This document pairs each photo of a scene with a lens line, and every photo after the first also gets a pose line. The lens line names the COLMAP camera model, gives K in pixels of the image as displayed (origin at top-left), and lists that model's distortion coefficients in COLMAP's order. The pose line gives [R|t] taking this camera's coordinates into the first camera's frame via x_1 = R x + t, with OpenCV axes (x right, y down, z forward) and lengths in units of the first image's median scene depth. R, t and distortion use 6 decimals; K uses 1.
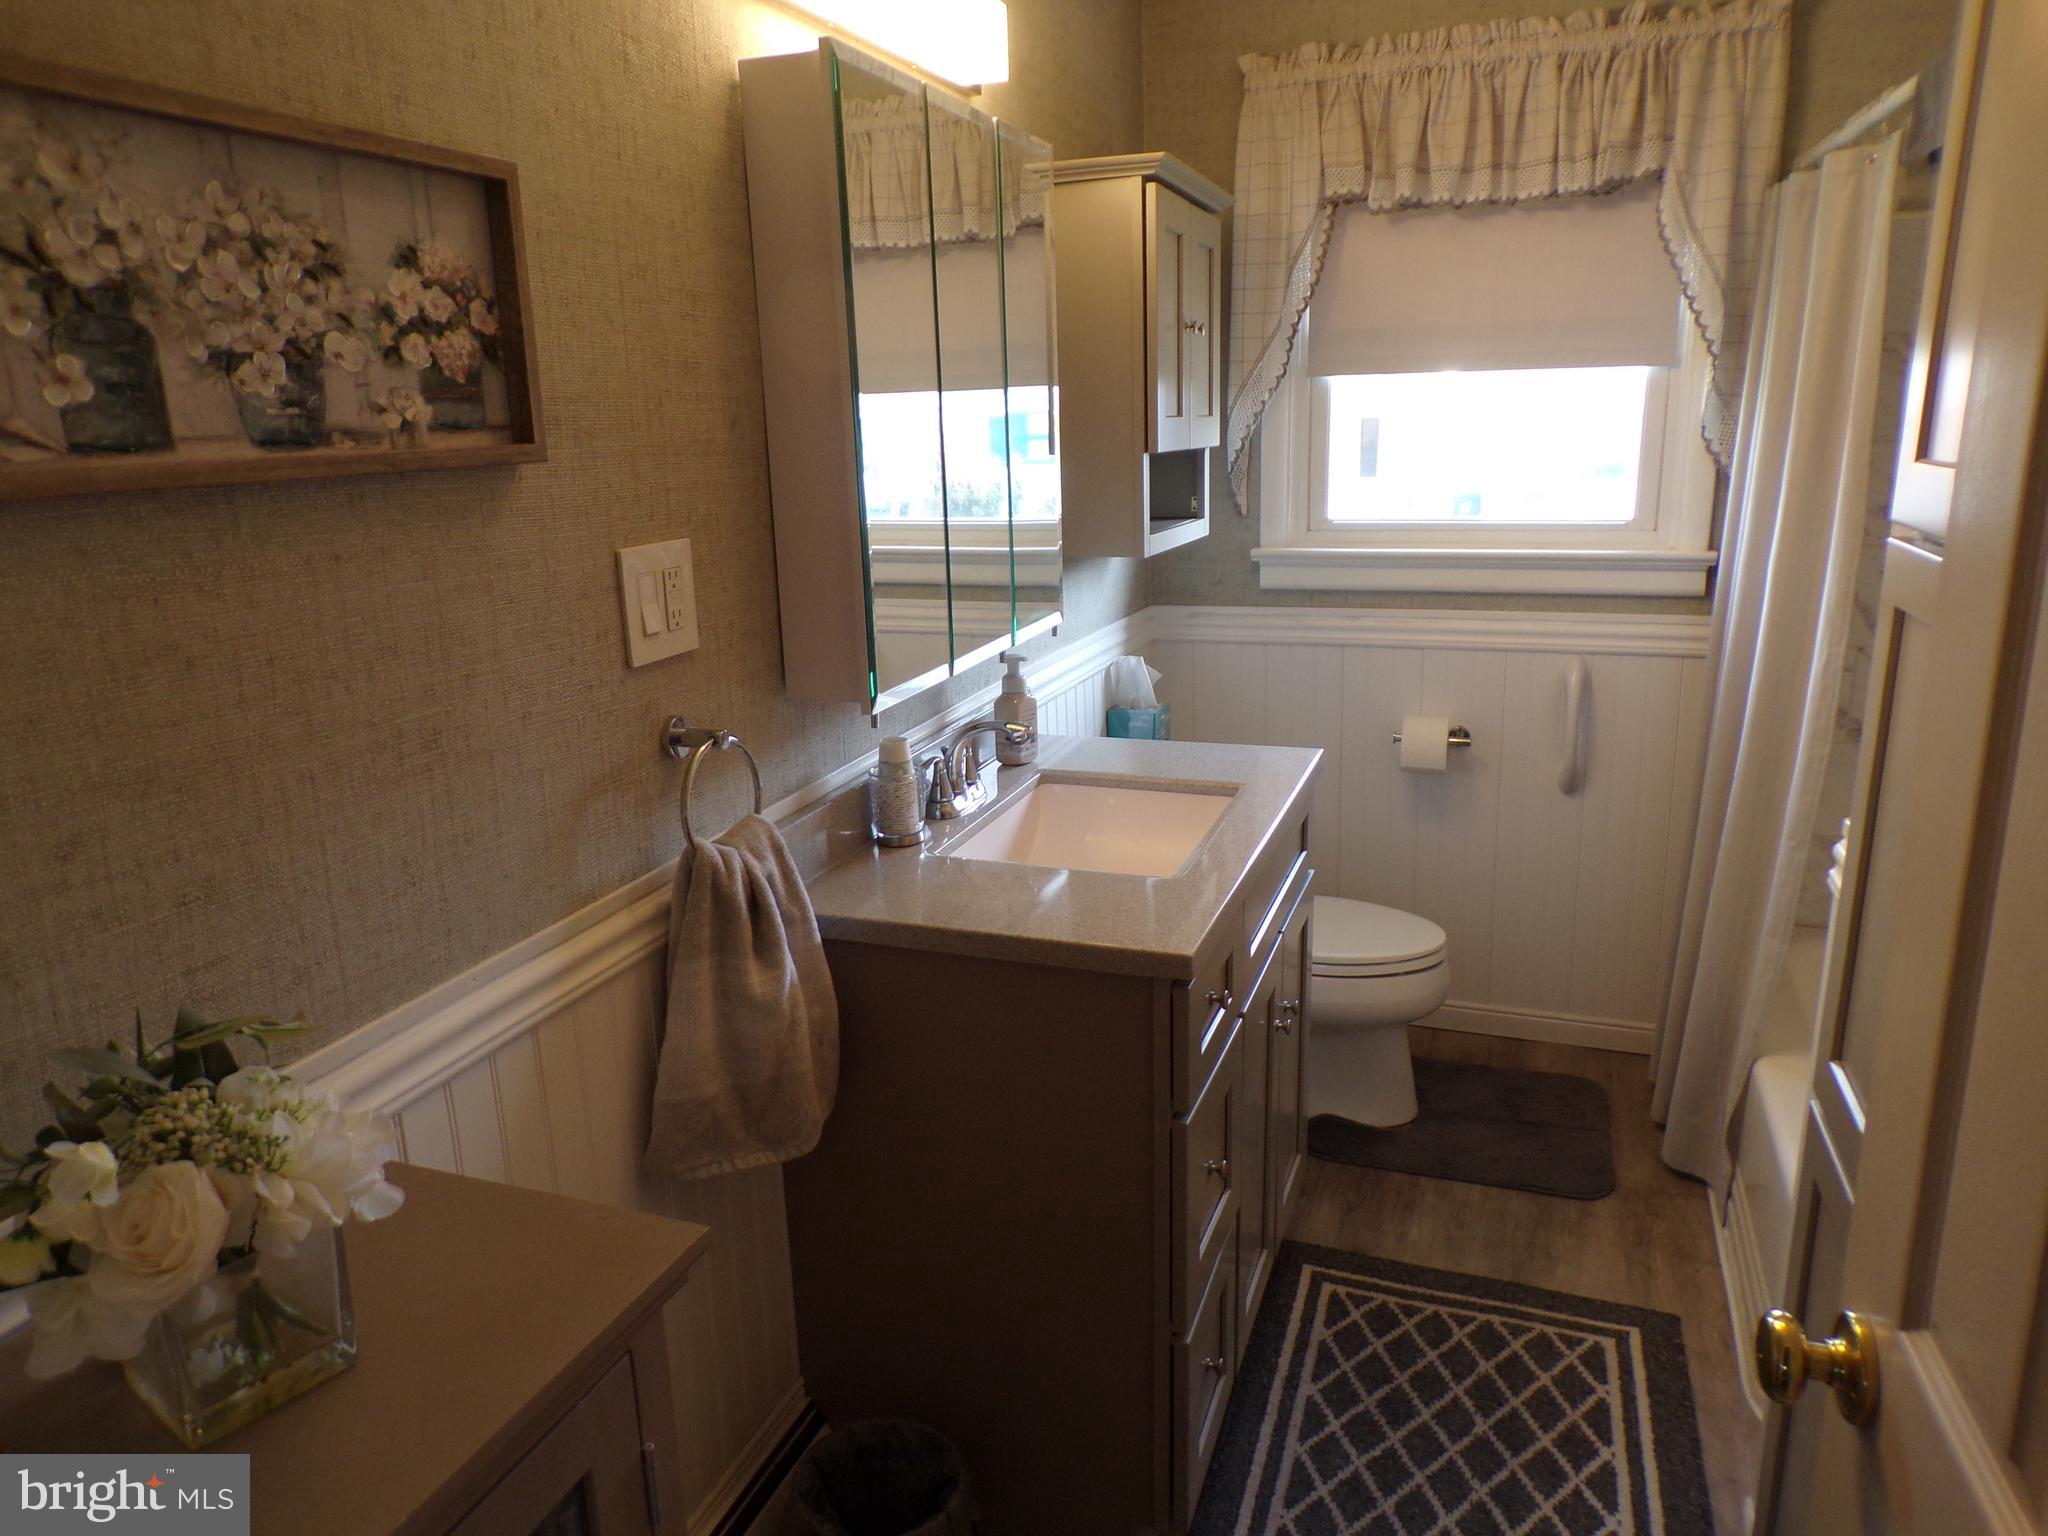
lens RADIAL K [[1367.2, 0, 1006.2], [0, 1367.2, 762.4], [0, 0, 1]] dist [-0.003203, 0.008572]
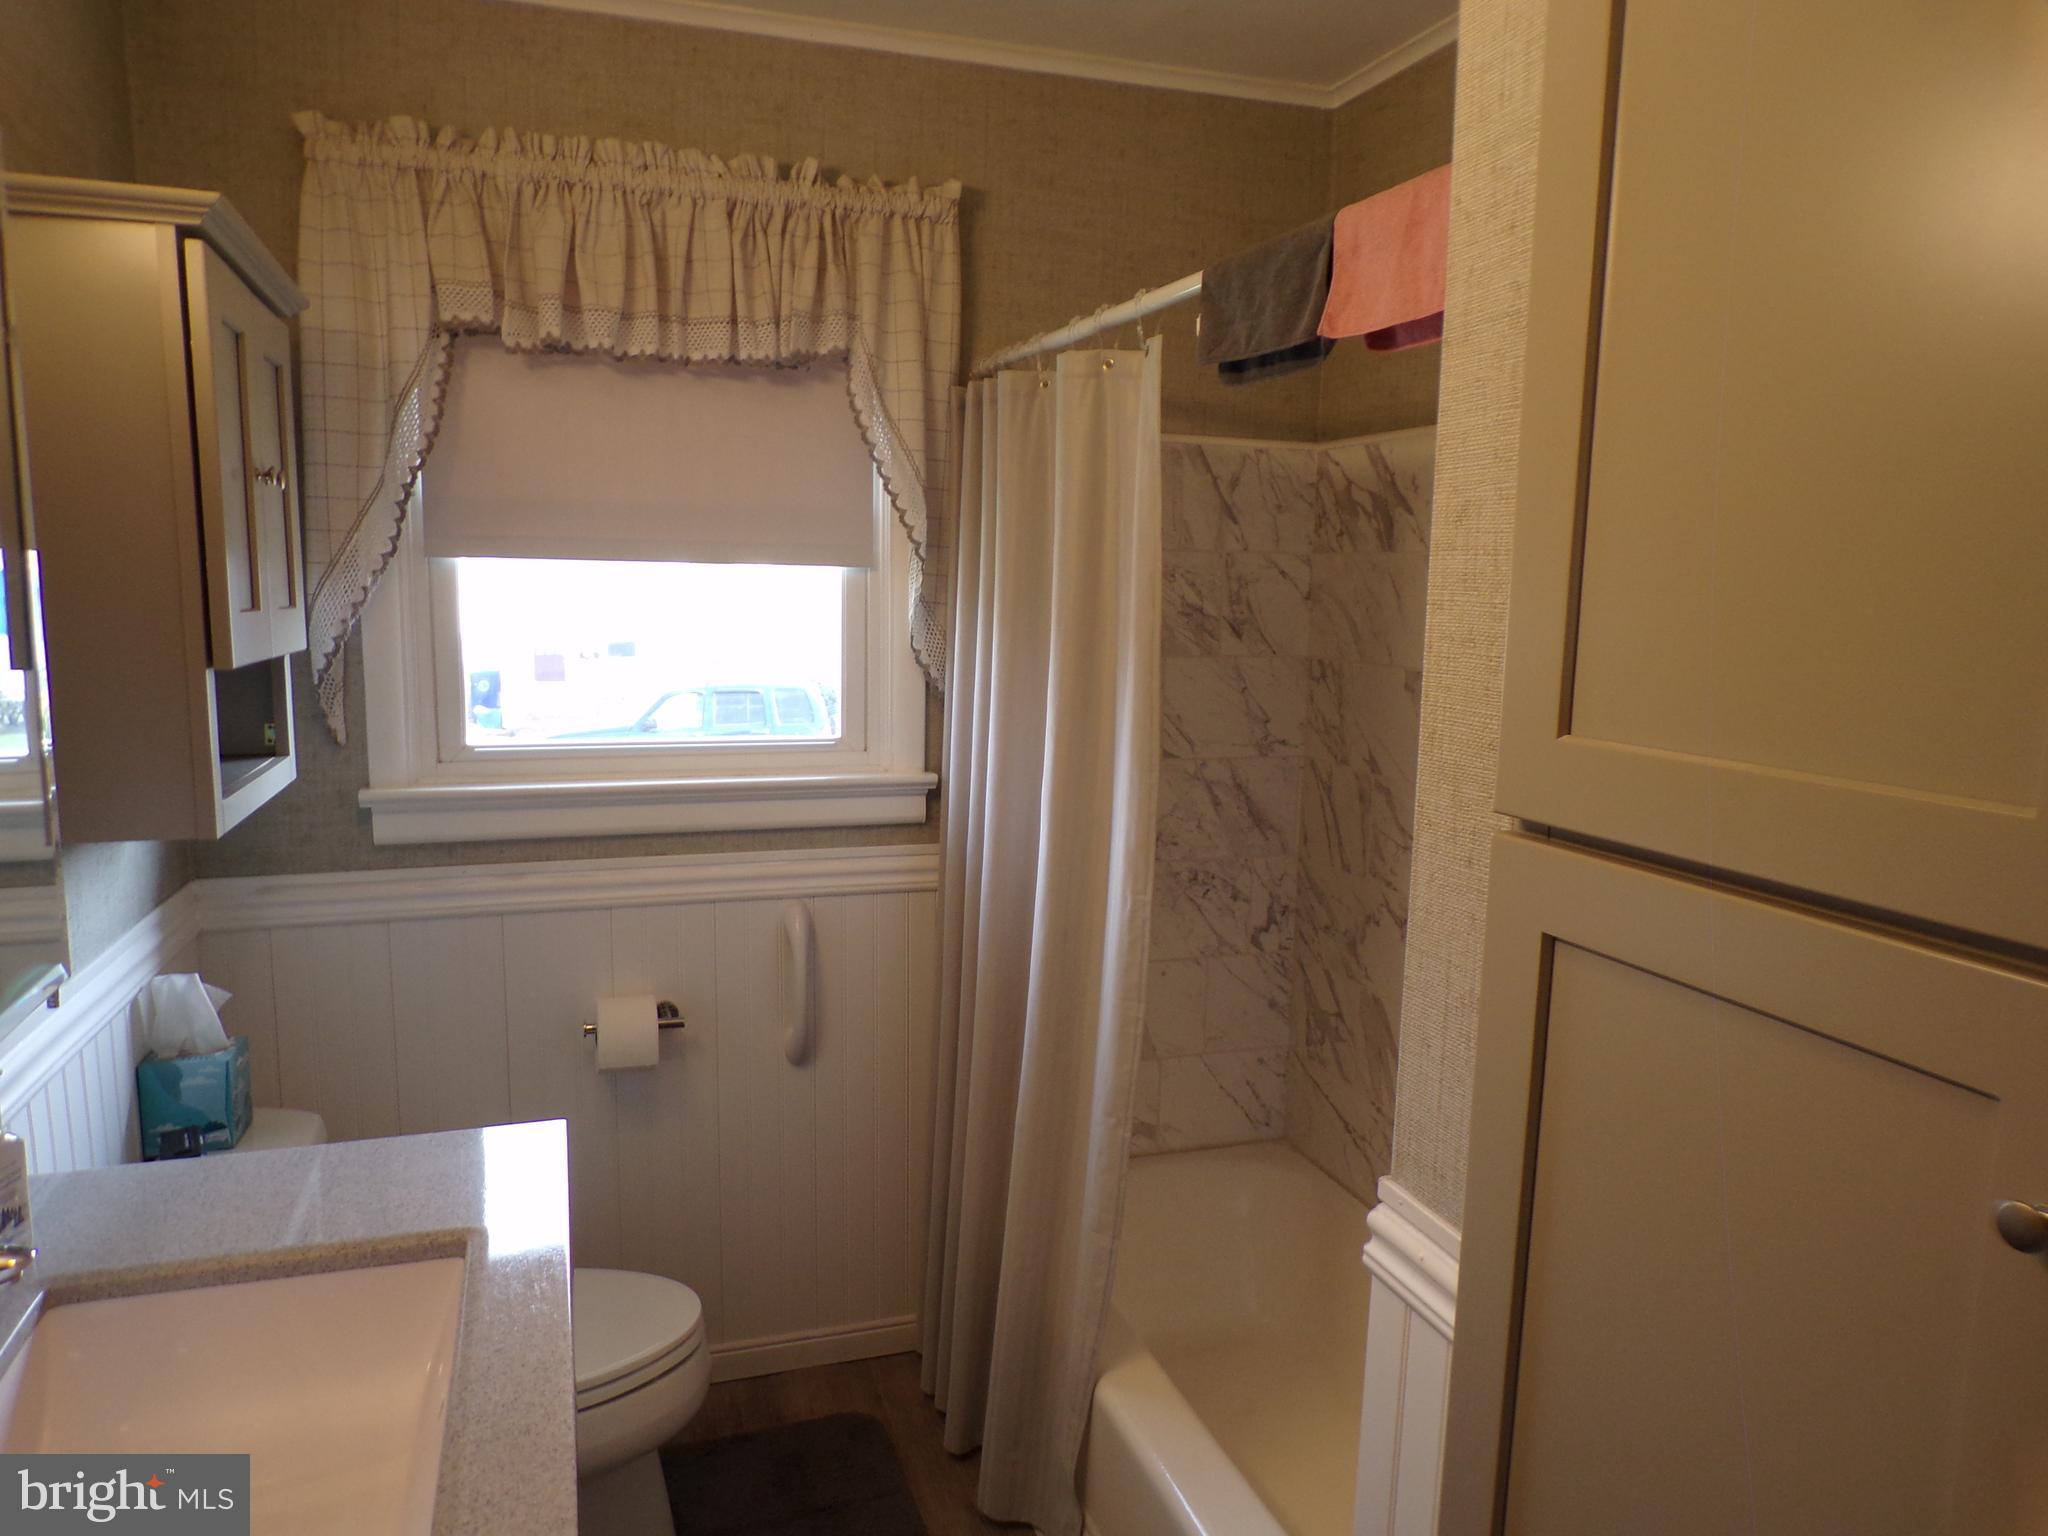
lens RADIAL K [[1367.2, 0, 1006.2], [0, 1367.2, 762.4], [0, 0, 1]] dist [-0.003203, 0.008572]
pose [[0.768916, -0.043072, 0.637898, -0.013388], [0.122653, 0.989134, -0.081056, -0.083237], [-0.627475, 0.140566, 0.765844, 0.285870]]
